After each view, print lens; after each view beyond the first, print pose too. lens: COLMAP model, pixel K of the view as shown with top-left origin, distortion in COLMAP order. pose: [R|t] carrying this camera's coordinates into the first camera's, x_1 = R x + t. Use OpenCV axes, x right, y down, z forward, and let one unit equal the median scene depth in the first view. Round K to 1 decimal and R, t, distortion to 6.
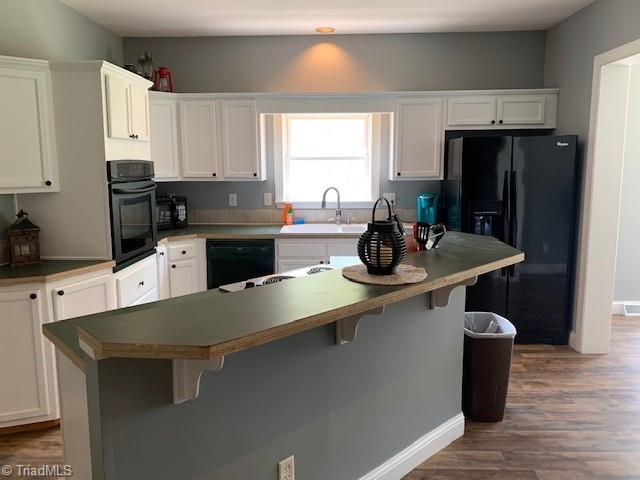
lens RADIAL K [[498.0, 0, 322.3], [0, 498.0, 238.0], [0, 0, 1]] dist [0.008212, -0.015250]
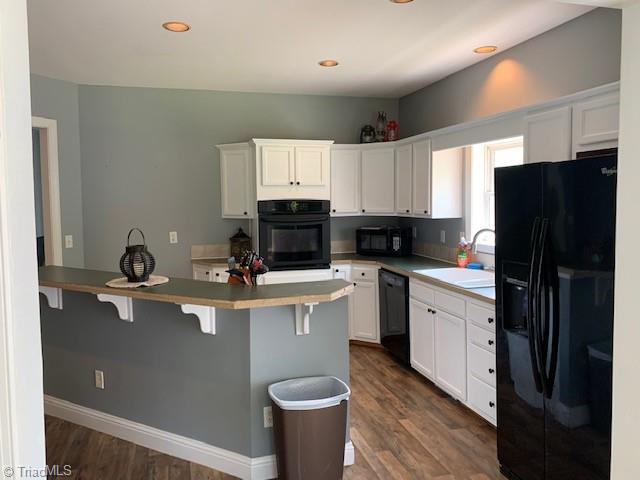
lens RADIAL K [[498.0, 0, 322.2], [0, 498.0, 238.8], [0, 0, 1]] dist [0.008212, -0.015250]
pose [[0.288735, 0.079139, -0.954133, 0.793015], [-0.136890, 0.989751, 0.040668, -0.087351], [0.947572, 0.118869, 0.296609, 0.514743]]
